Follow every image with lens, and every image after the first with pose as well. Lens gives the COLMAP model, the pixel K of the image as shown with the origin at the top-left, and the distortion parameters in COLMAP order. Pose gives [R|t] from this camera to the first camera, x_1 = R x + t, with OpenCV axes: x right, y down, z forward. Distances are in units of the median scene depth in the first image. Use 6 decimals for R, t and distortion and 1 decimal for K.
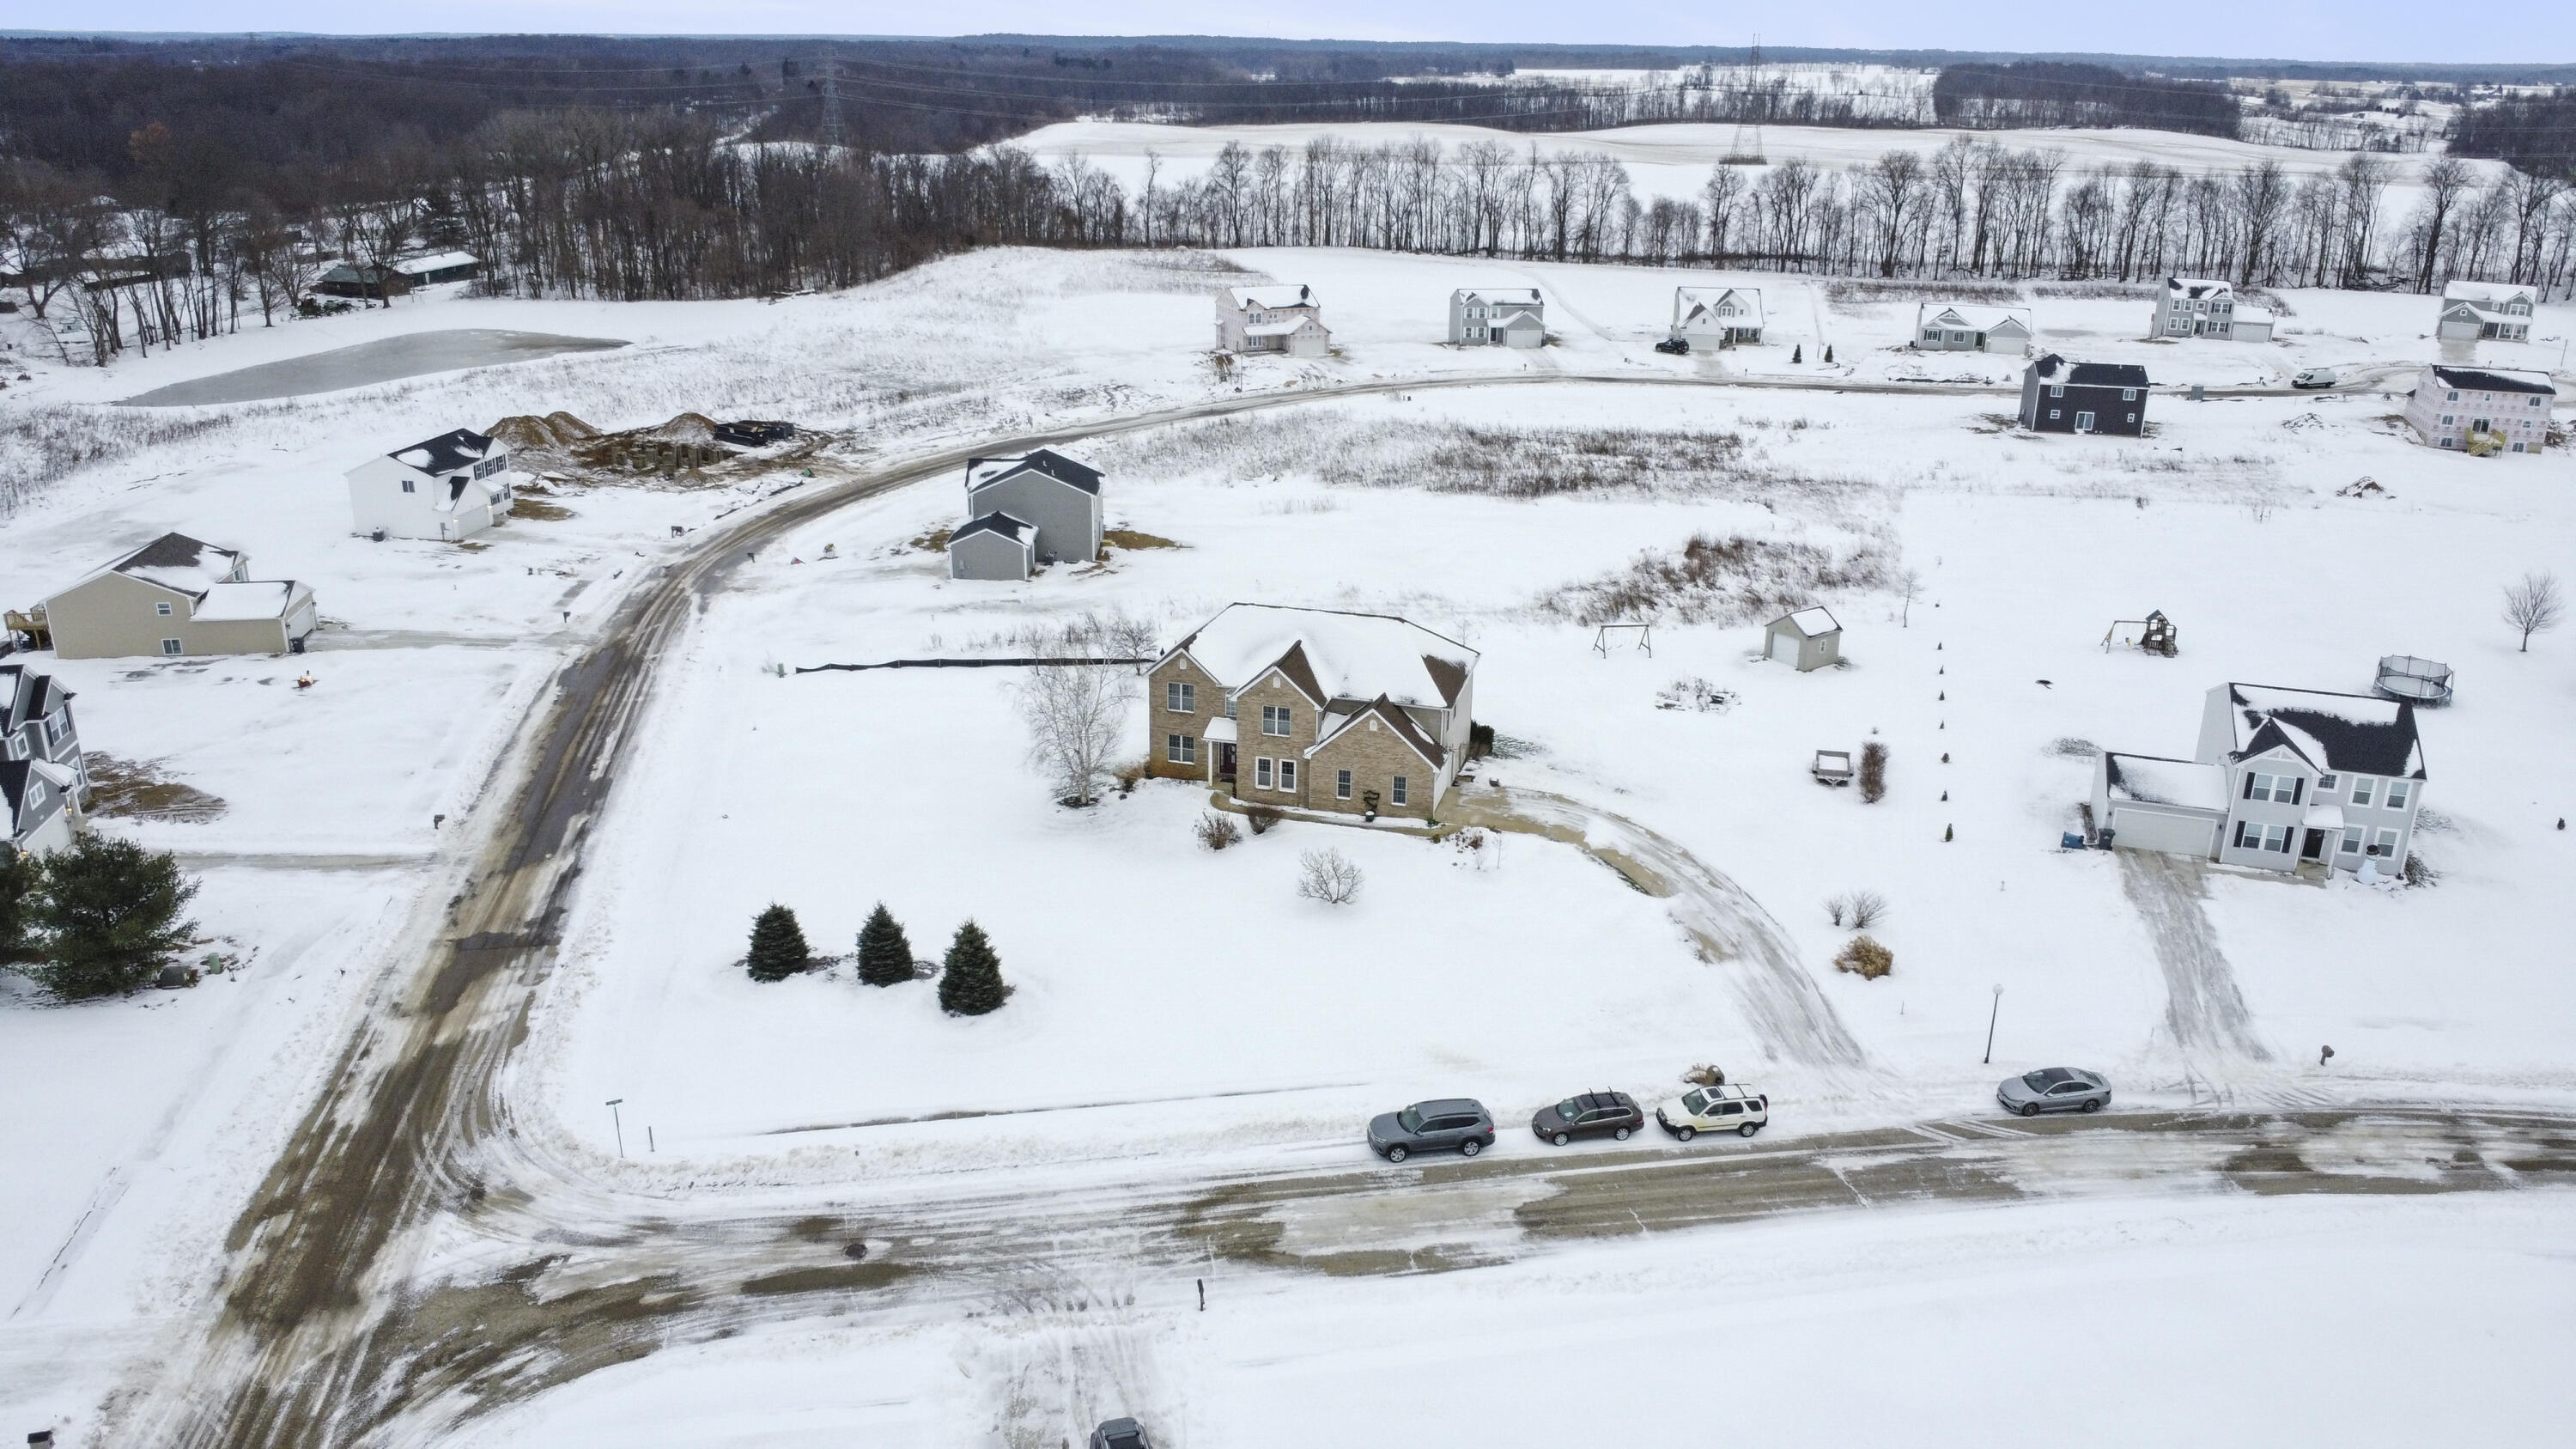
lens RADIAL K [[1869.8, 0, 1288.0], [0, 1869.8, 724.5], [0, 0, 1]] dist [-0.014158, -0.047869]
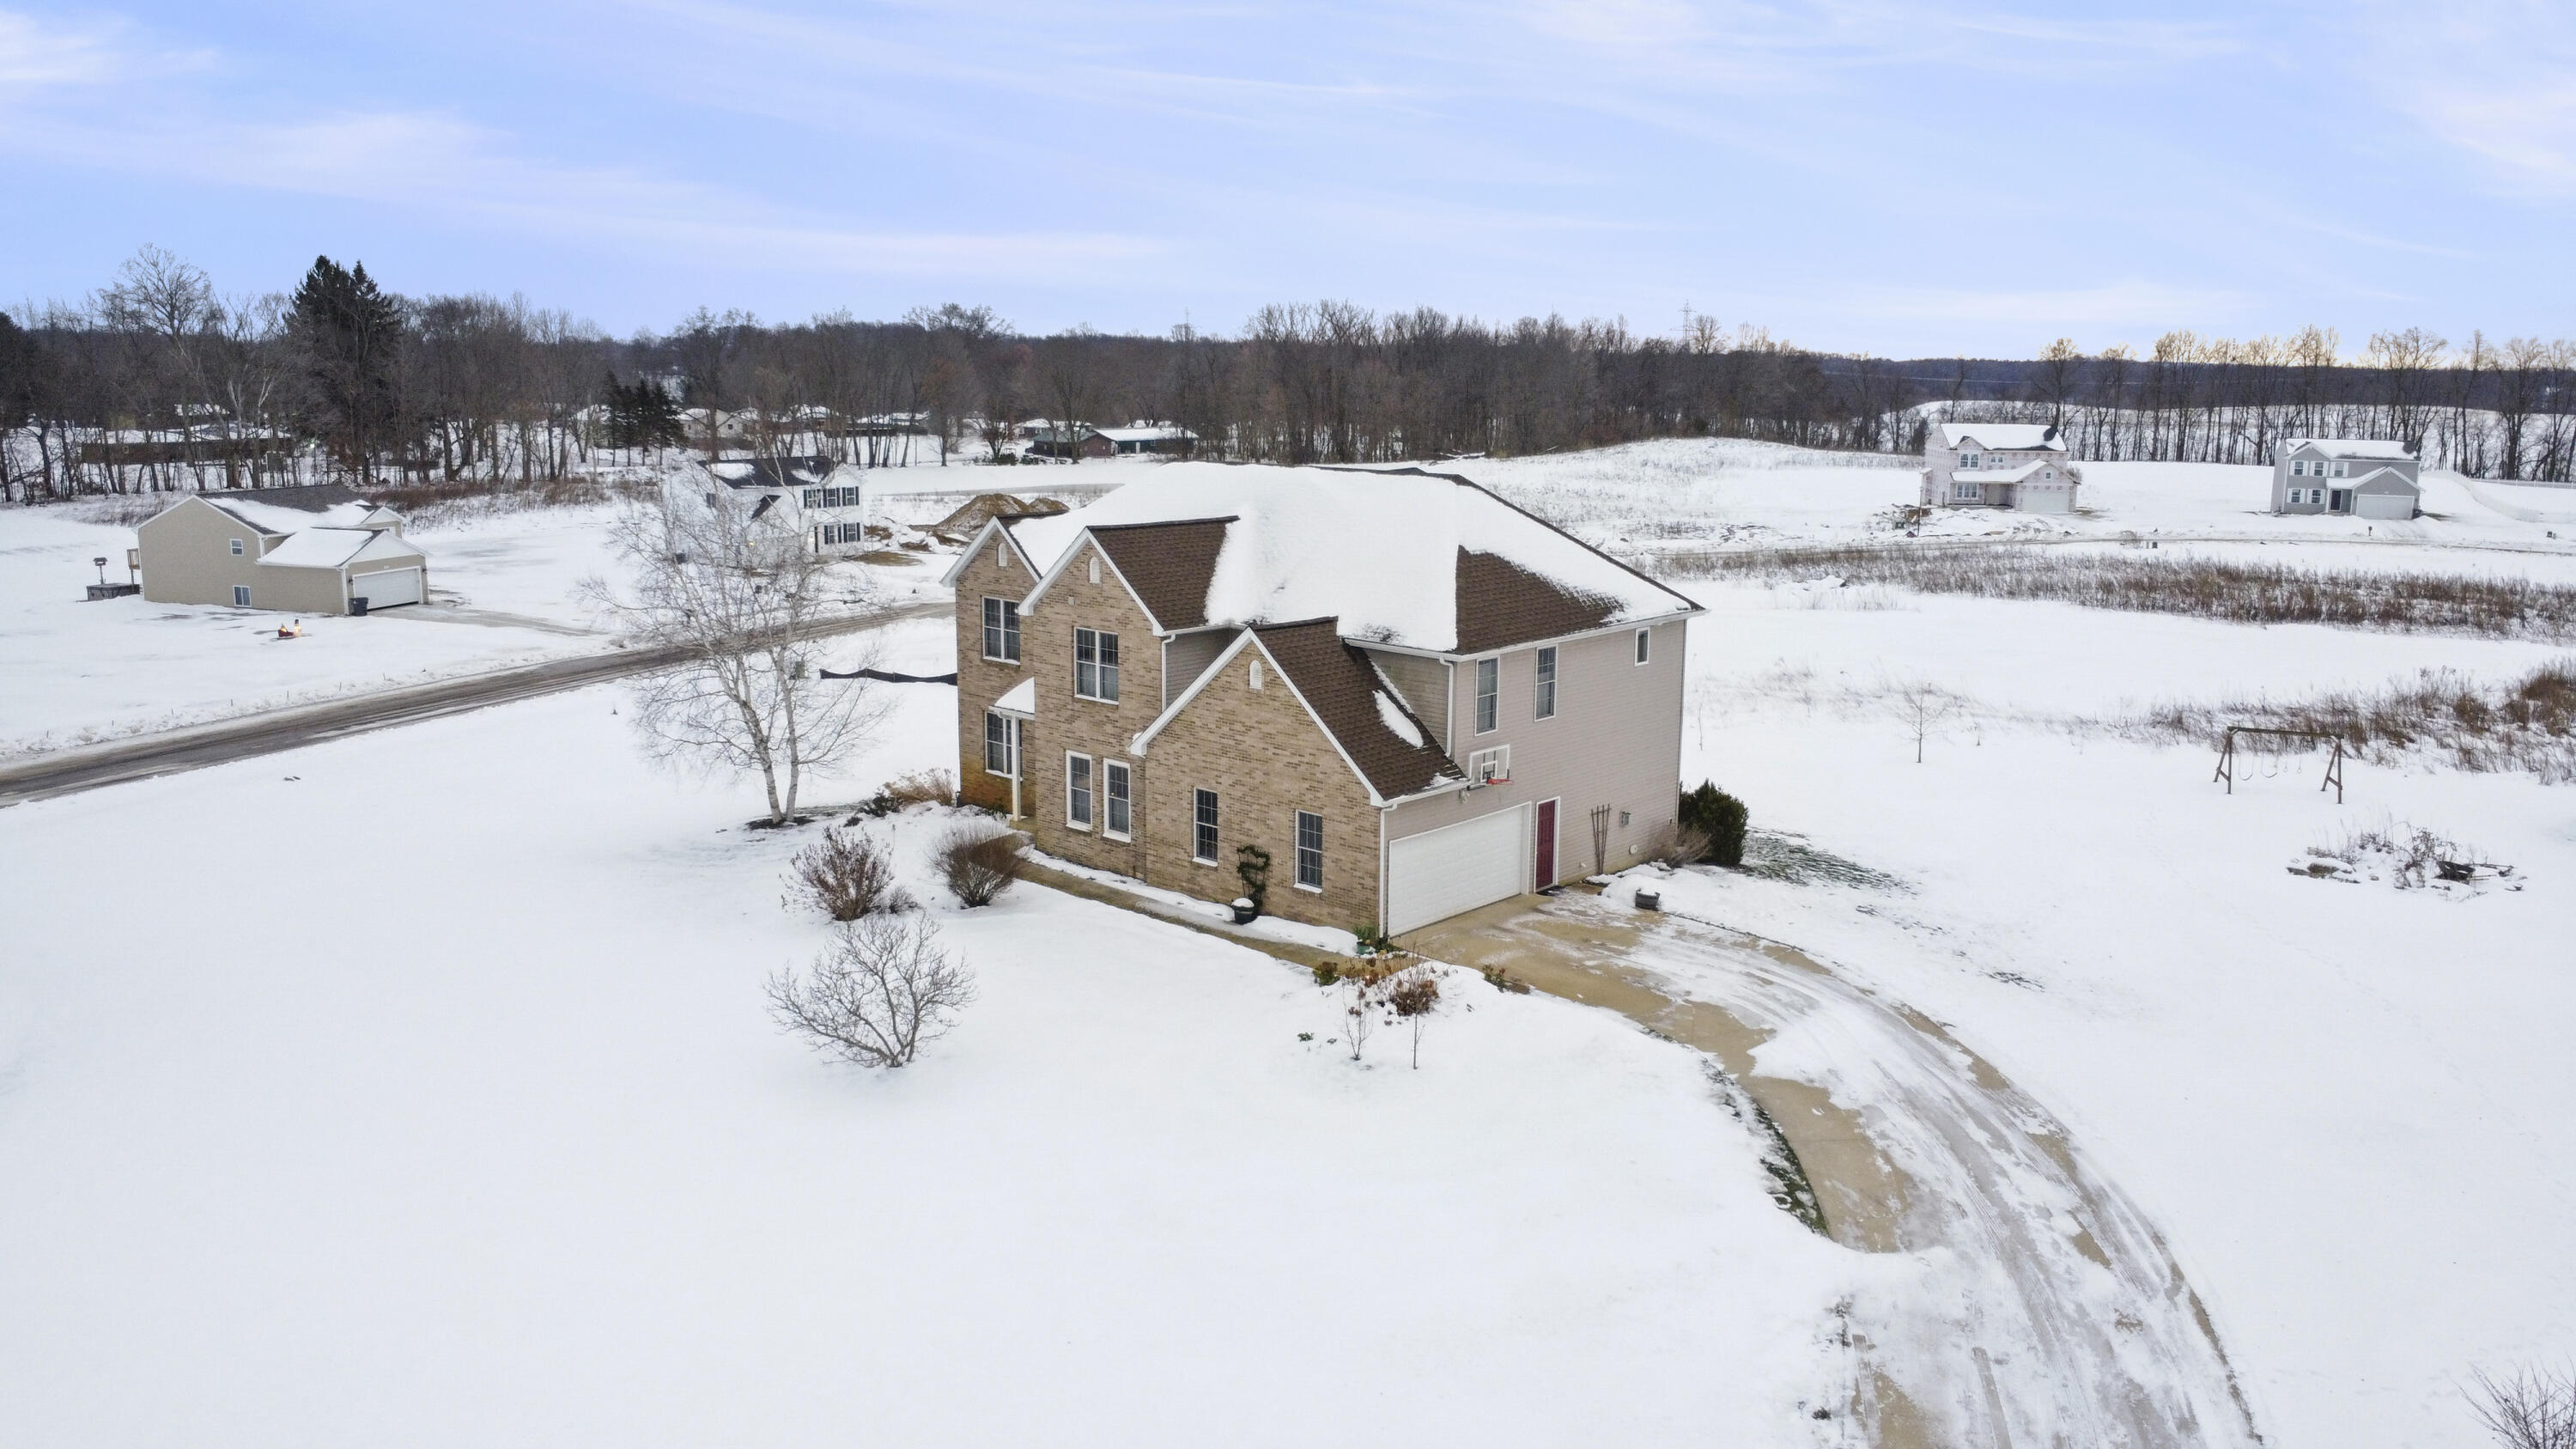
lens RADIAL K [[1869.8, 0, 1288.0], [0, 1869.8, 724.5], [0, 0, 1]] dist [-0.014158, -0.047869]
pose [[0.886283, 0.081012, -0.456004, 0.177627], [-0.155788, 0.979357, -0.128799, 0.046289], [0.436157, 0.185192, 0.880608, 0.499590]]
